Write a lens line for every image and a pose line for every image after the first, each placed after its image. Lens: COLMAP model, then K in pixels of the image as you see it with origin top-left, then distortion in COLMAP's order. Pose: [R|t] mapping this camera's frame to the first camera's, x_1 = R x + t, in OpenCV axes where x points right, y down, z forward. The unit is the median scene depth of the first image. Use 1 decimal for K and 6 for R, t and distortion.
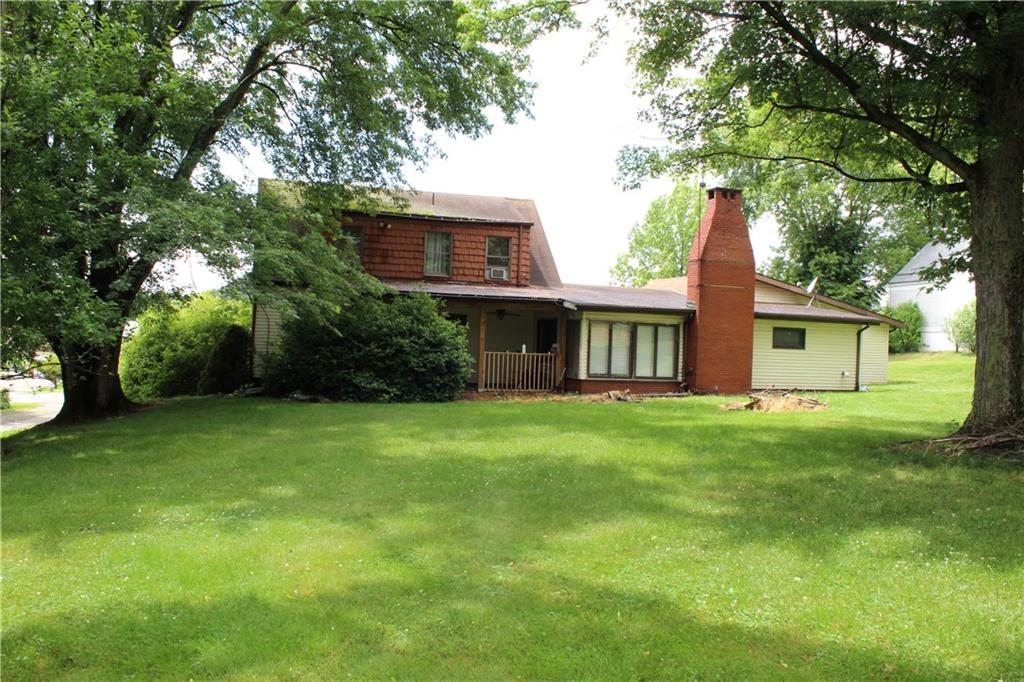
lens RADIAL K [[852.8, 0, 507.7], [0, 852.8, 339.0], [0, 0, 1]] dist [-0.162750, 0.145418]
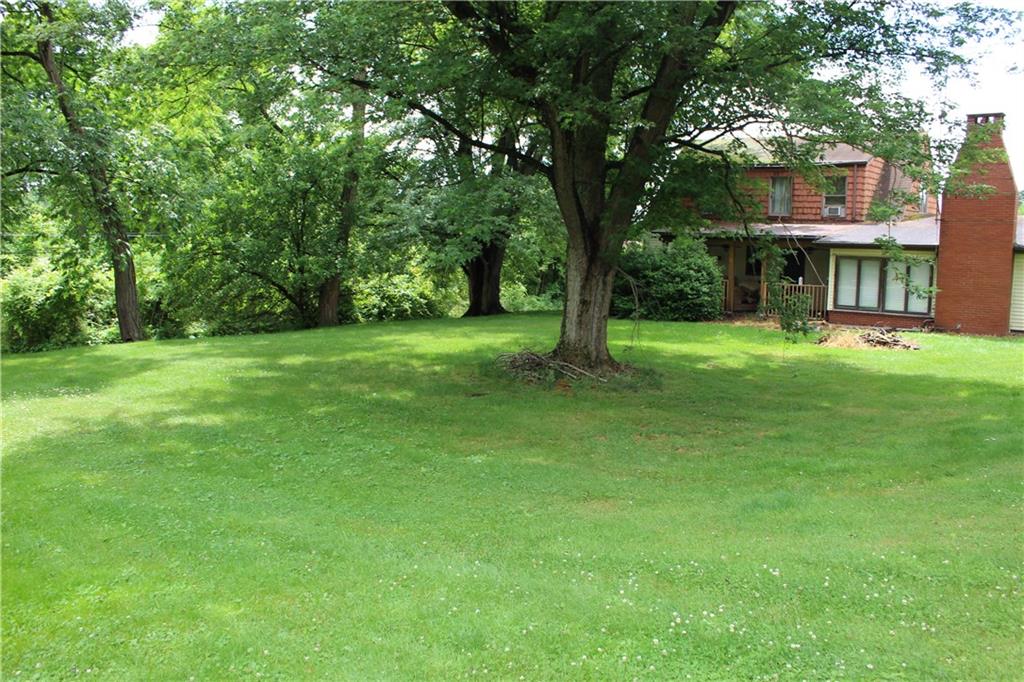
lens RADIAL K [[852.8, 0, 514.9], [0, 852.8, 330.8], [0, 0, 1]] dist [-0.162750, 0.145418]
pose [[0.591219, 0.065069, -0.803882, 0.698381], [0.004686, 0.996446, 0.084102, -0.017834], [0.806497, -0.053490, 0.588813, 0.041254]]
